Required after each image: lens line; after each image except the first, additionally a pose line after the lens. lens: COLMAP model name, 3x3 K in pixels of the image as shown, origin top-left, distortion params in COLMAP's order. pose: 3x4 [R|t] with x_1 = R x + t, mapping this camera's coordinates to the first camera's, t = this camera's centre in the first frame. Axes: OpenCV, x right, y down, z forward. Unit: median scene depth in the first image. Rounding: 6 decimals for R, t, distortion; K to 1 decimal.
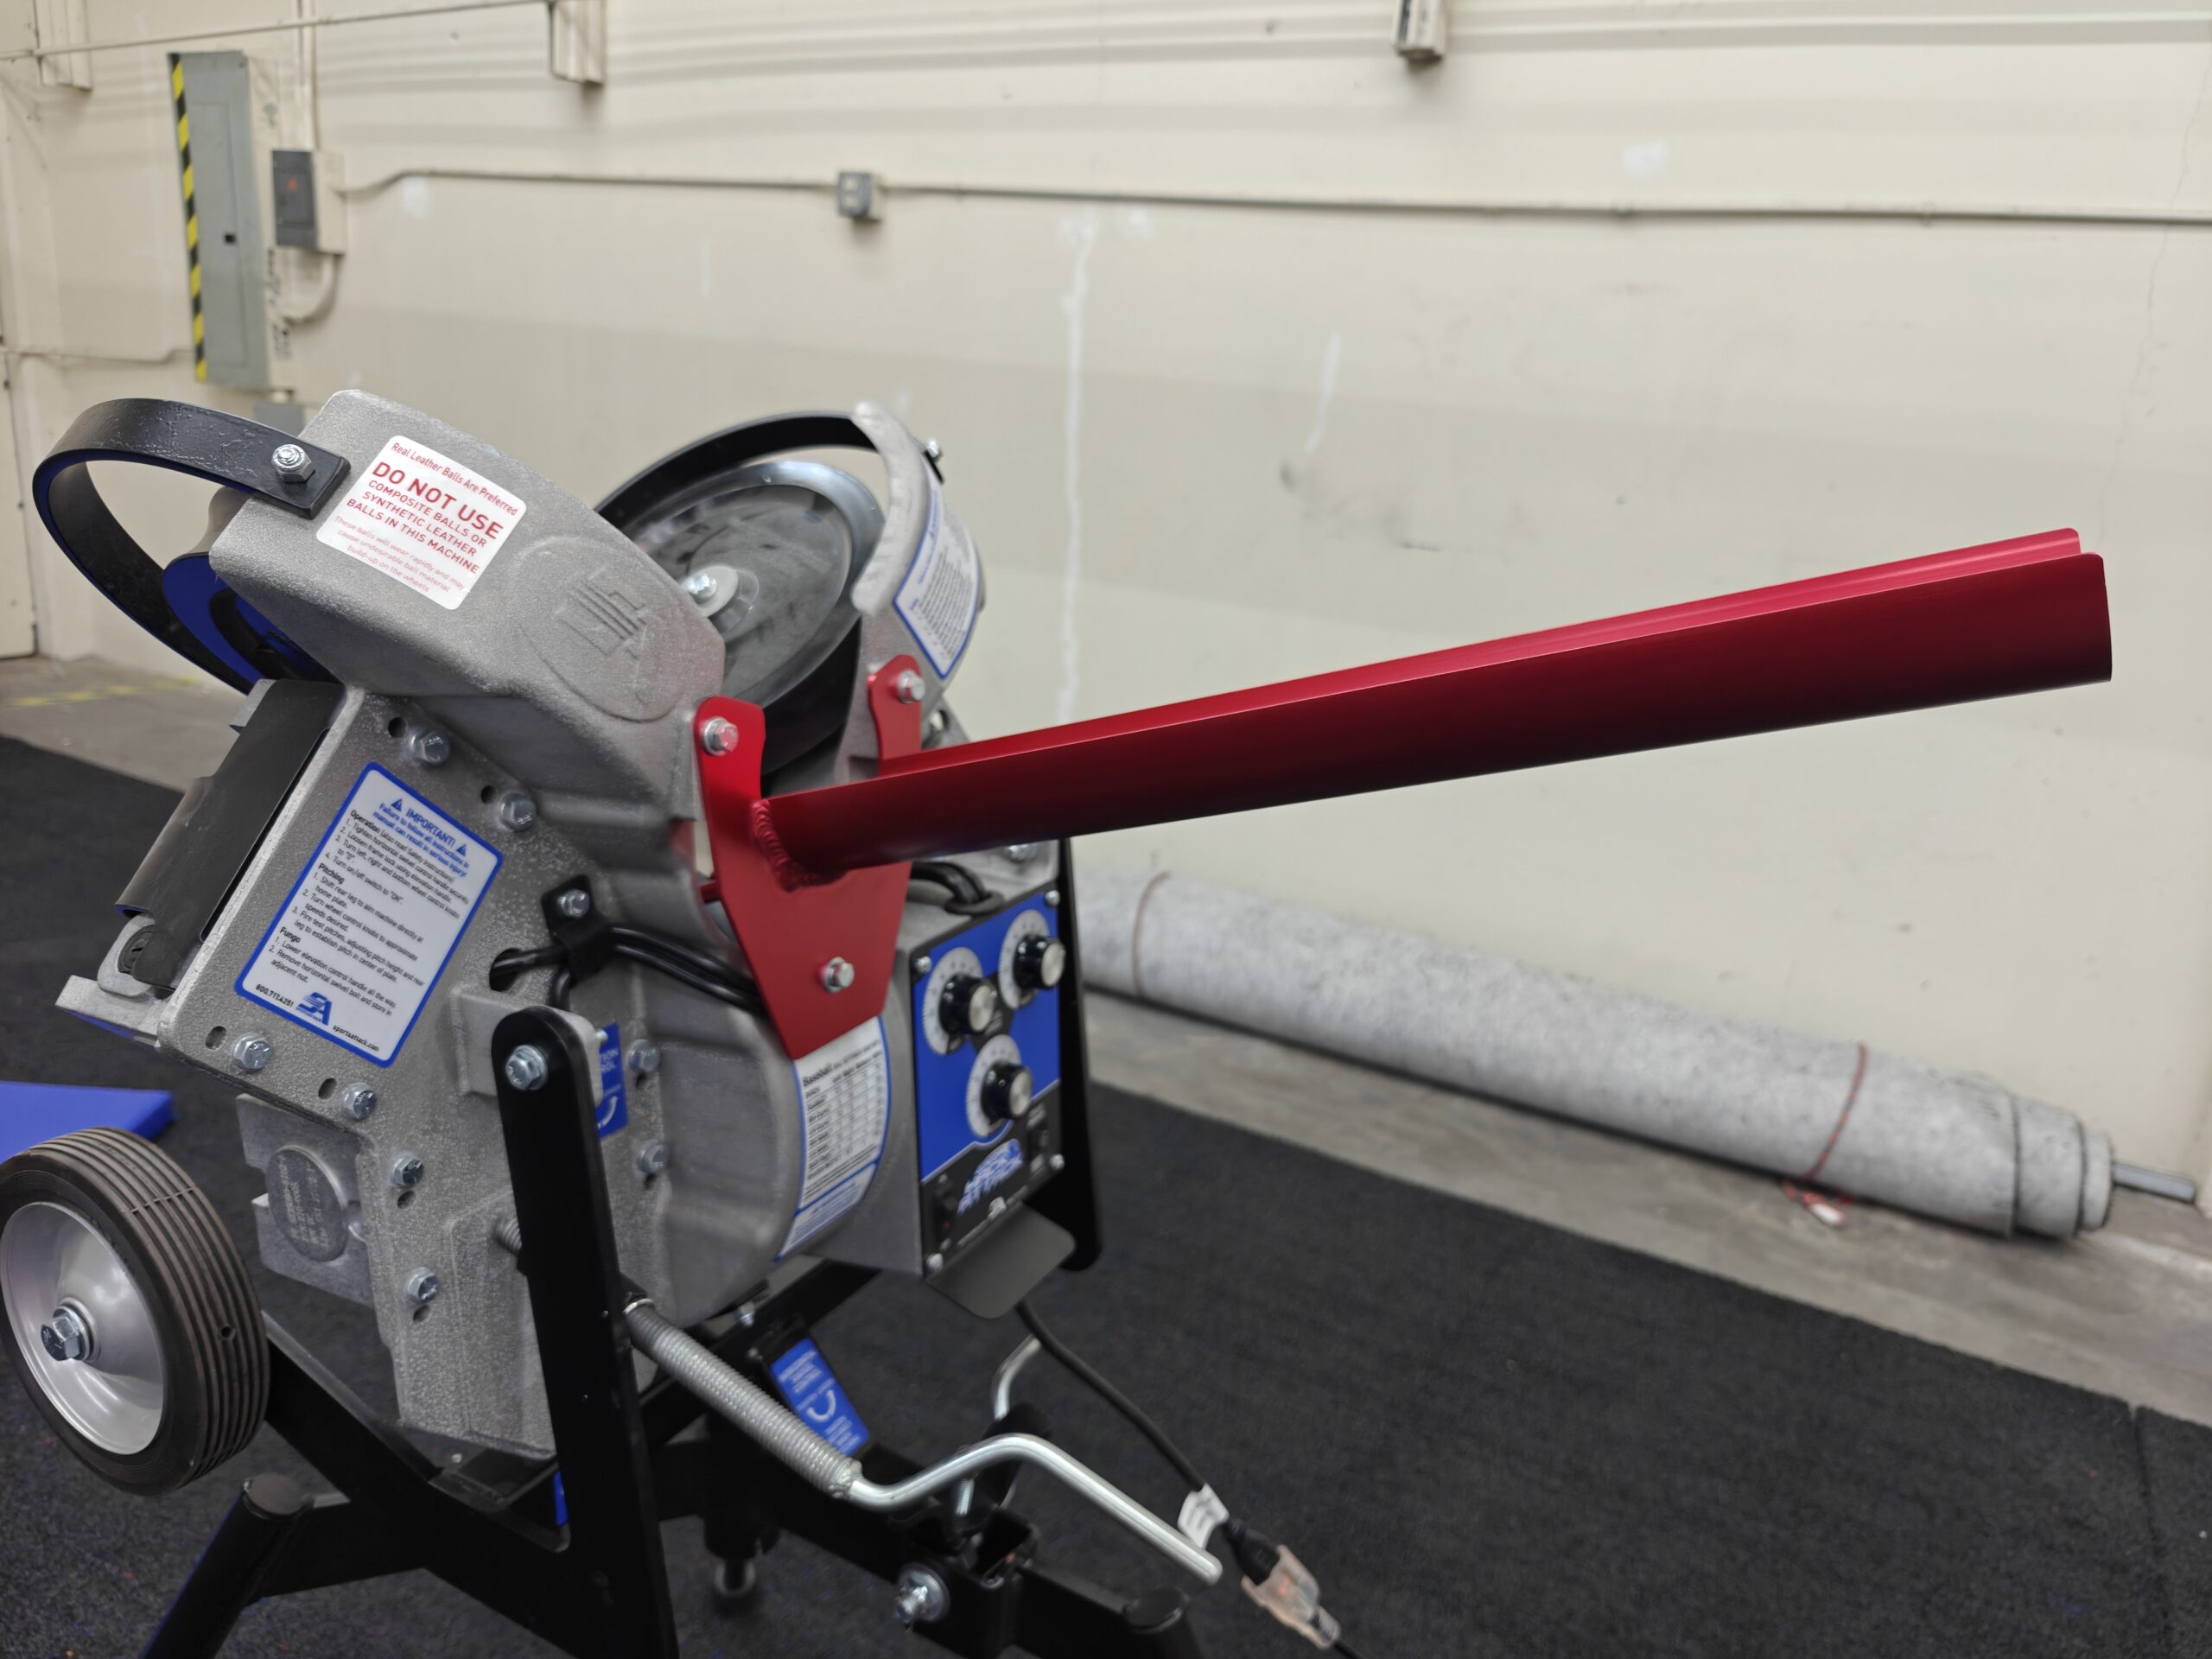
lens RADIAL K [[1540.6, 0, 1106.0], [0, 1540.6, 829.5], [0, 0, 1]] dist [0.026059, -0.044075]
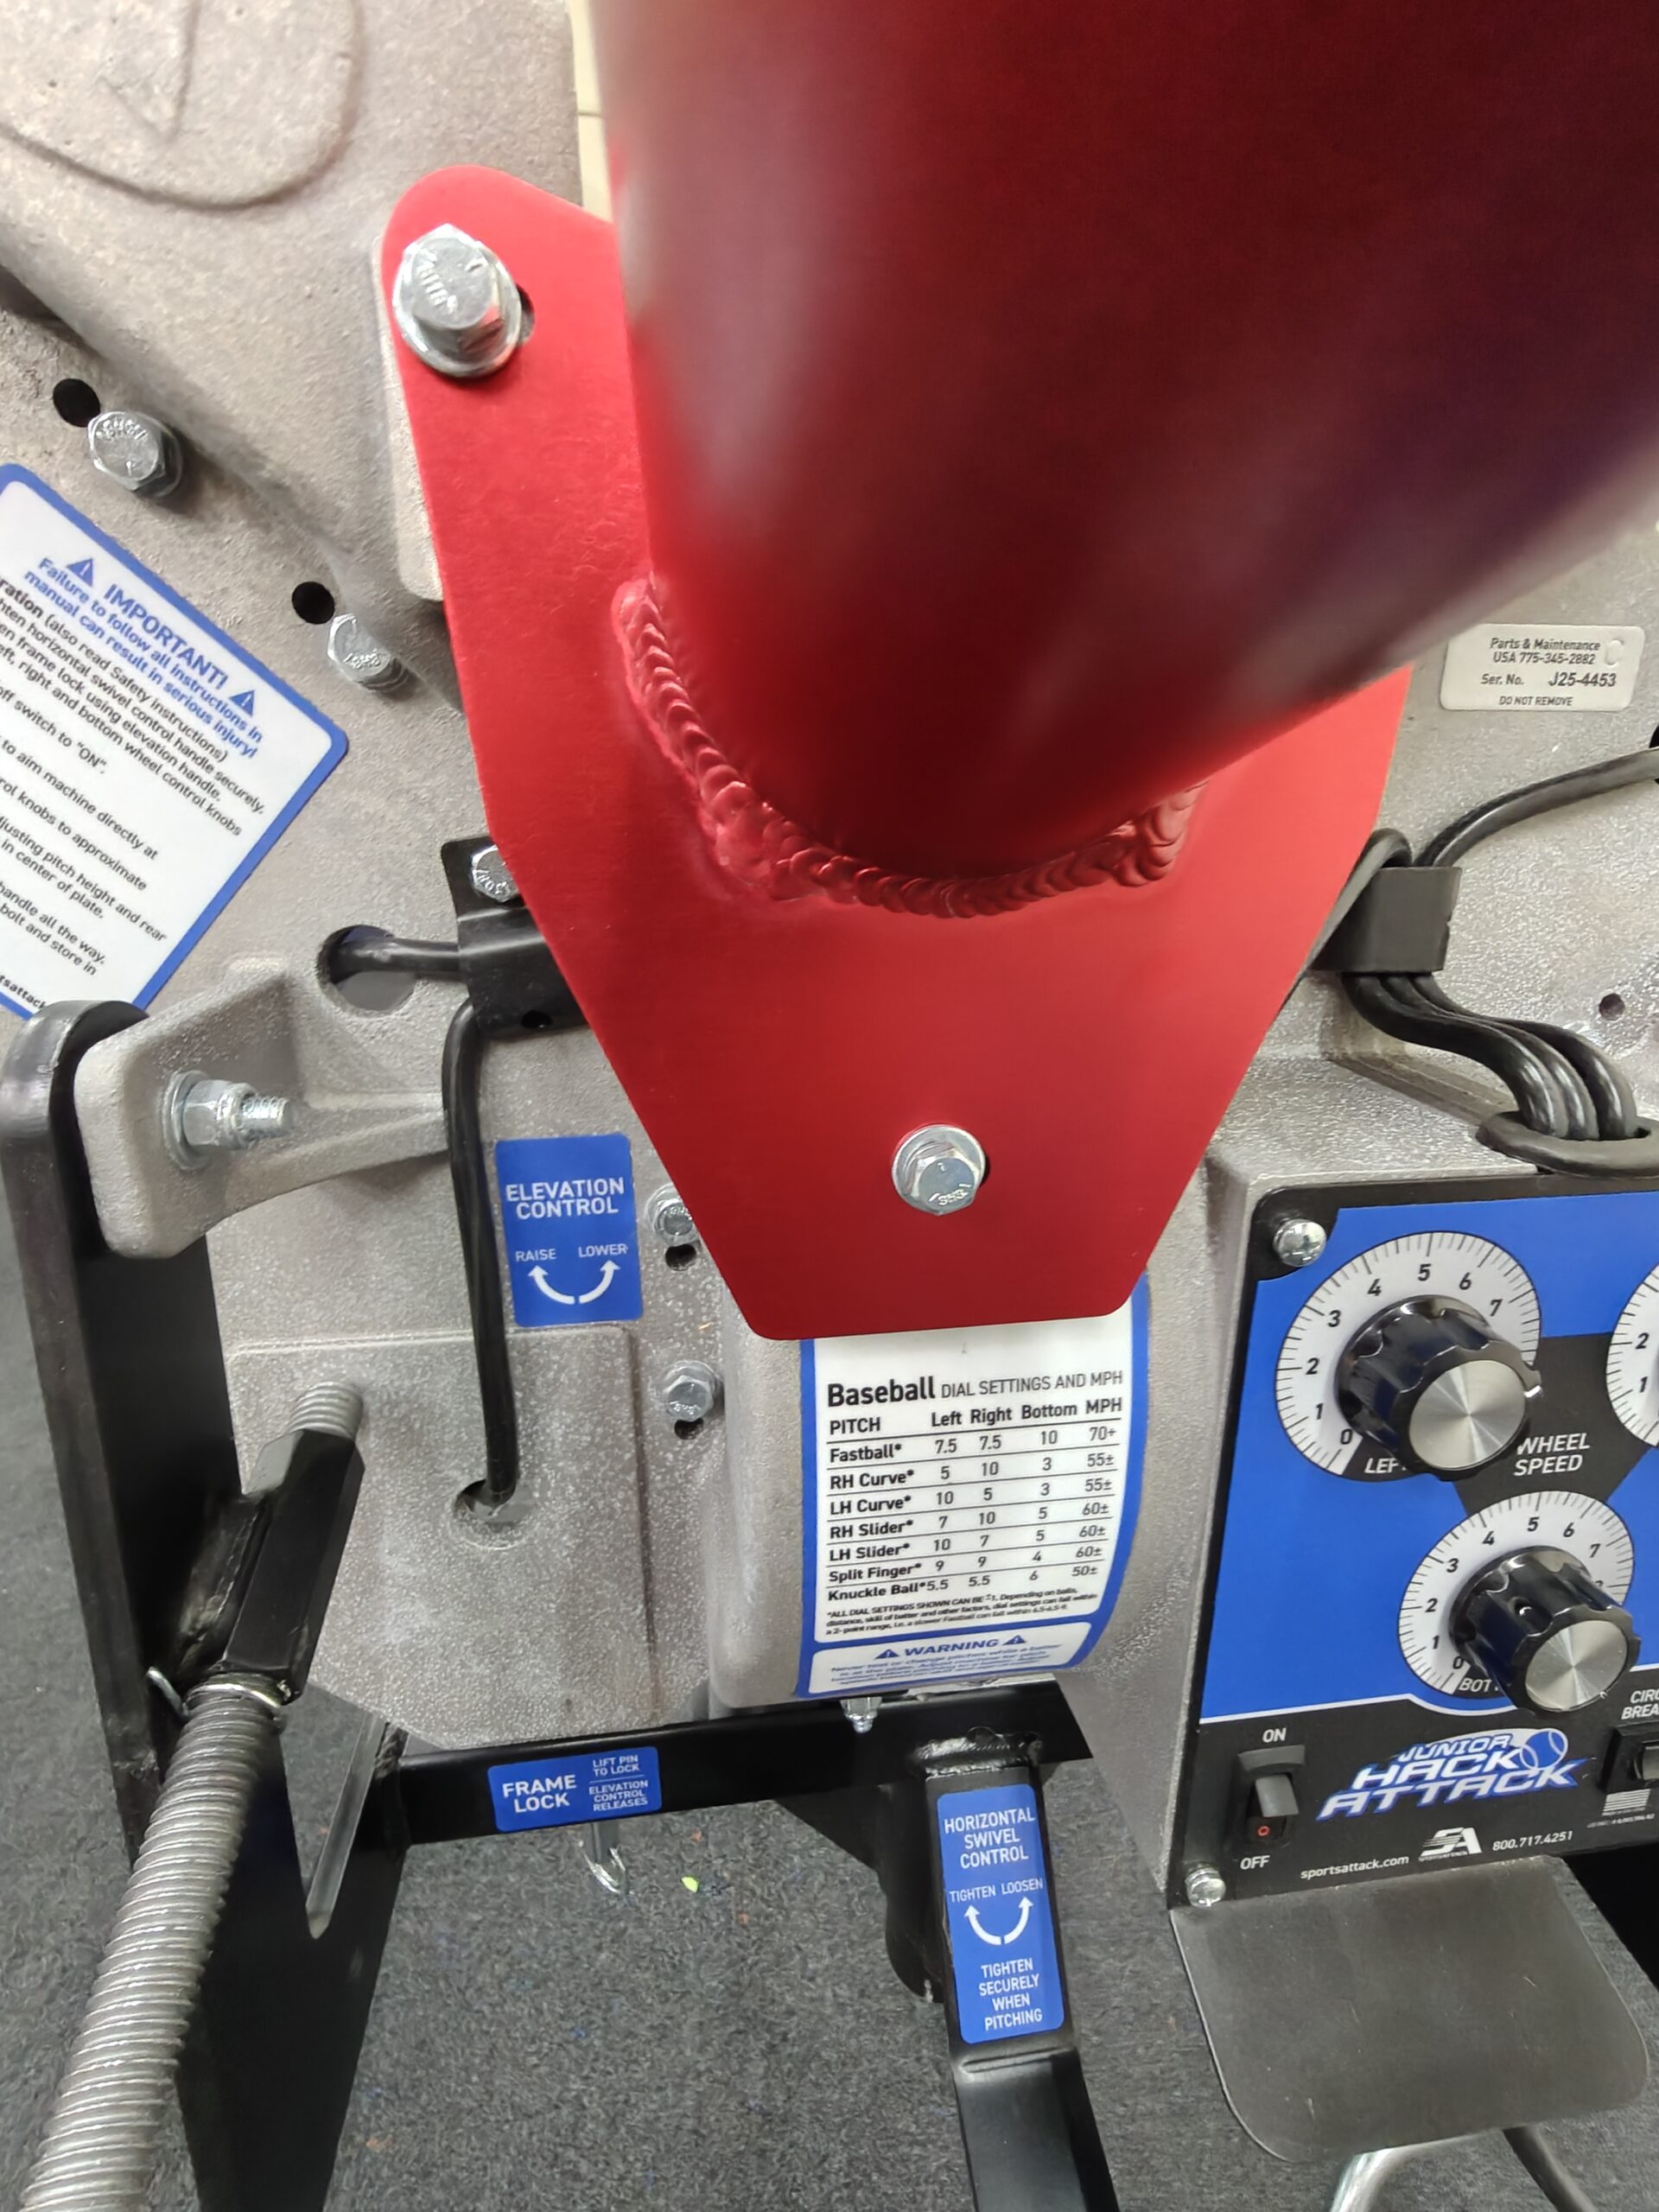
lens RADIAL K [[999.2, 0, 829.5], [0, 999.2, 1106.0], [0, 0, 1]] dist [0.004769, -0.001486]
pose [[0.577113, 0.240189, -0.780544, -0.003210], [-0.201977, 0.968058, 0.148555, 0.047585], [0.791294, 0.071919, 0.607192, 0.822602]]
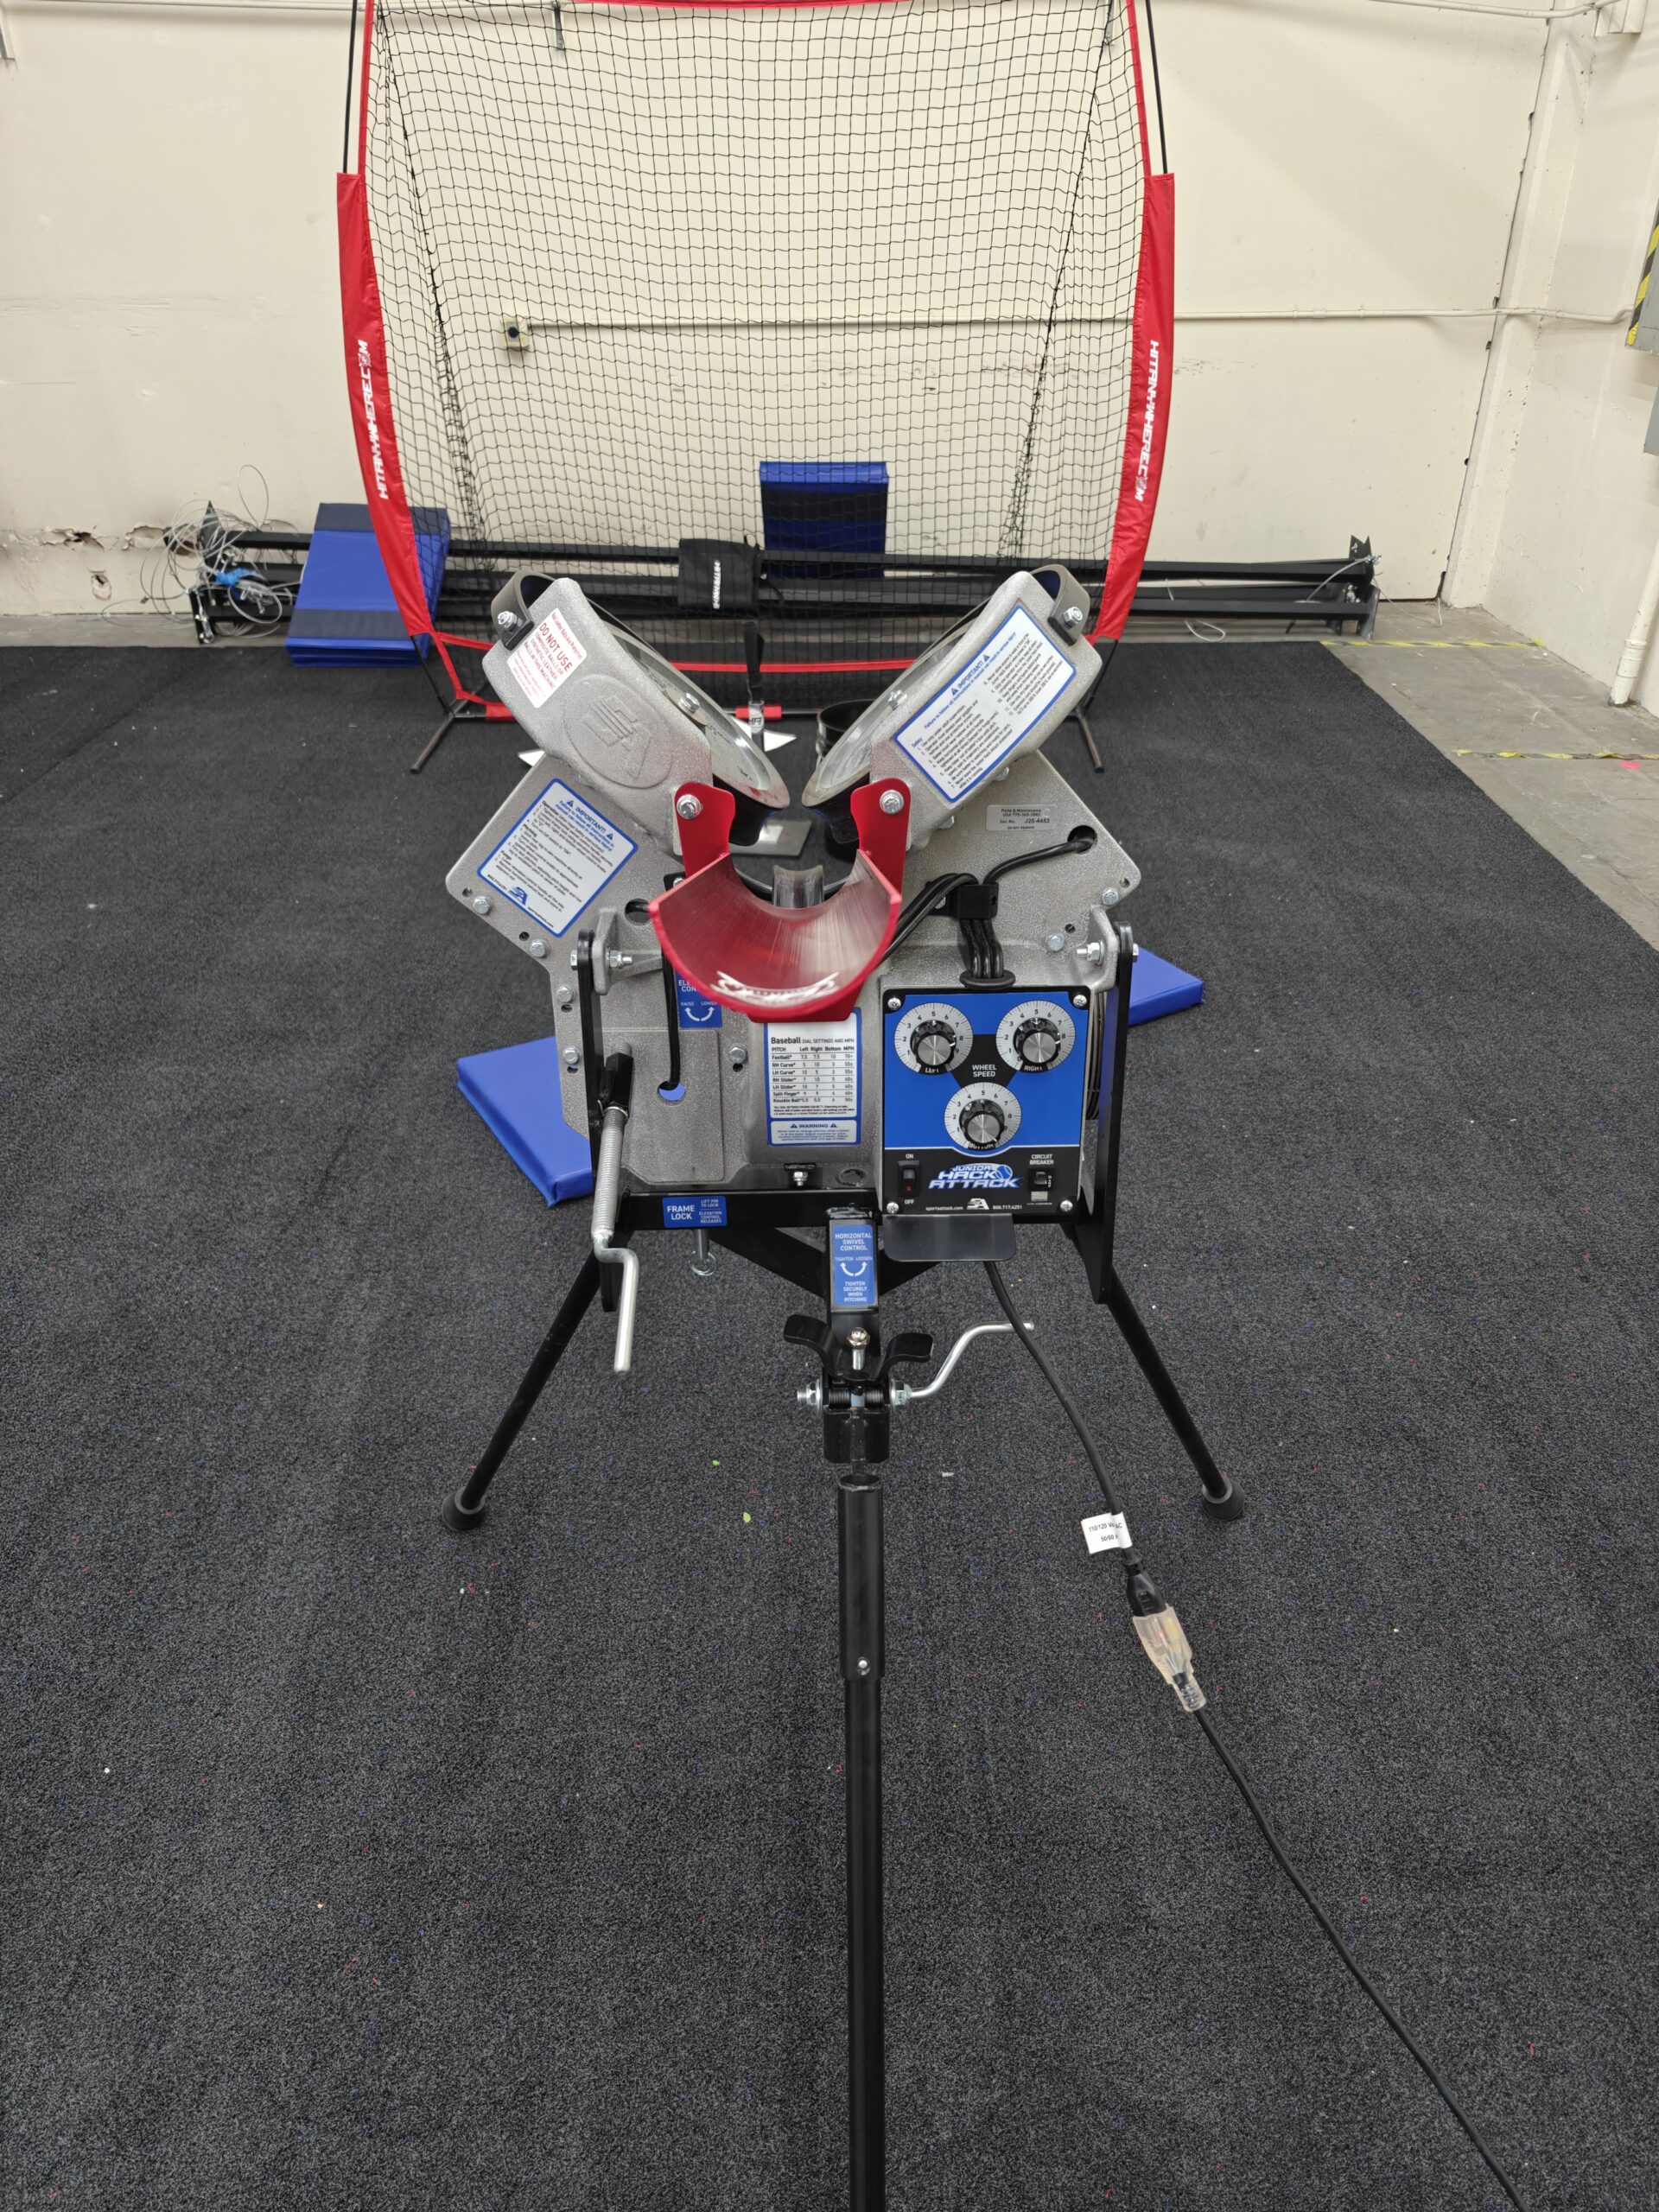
lens RADIAL K [[1509.6, 0, 835.5], [0, 1509.6, 1099.4], [0, 0, 1]] dist [0.043817, -0.046466]
pose [[0.478631, 0.379717, -0.791661, 1.049380], [-0.210584, 0.924976, 0.316344, -0.271513], [0.852389, 0.015300, 0.522684, 0.261168]]
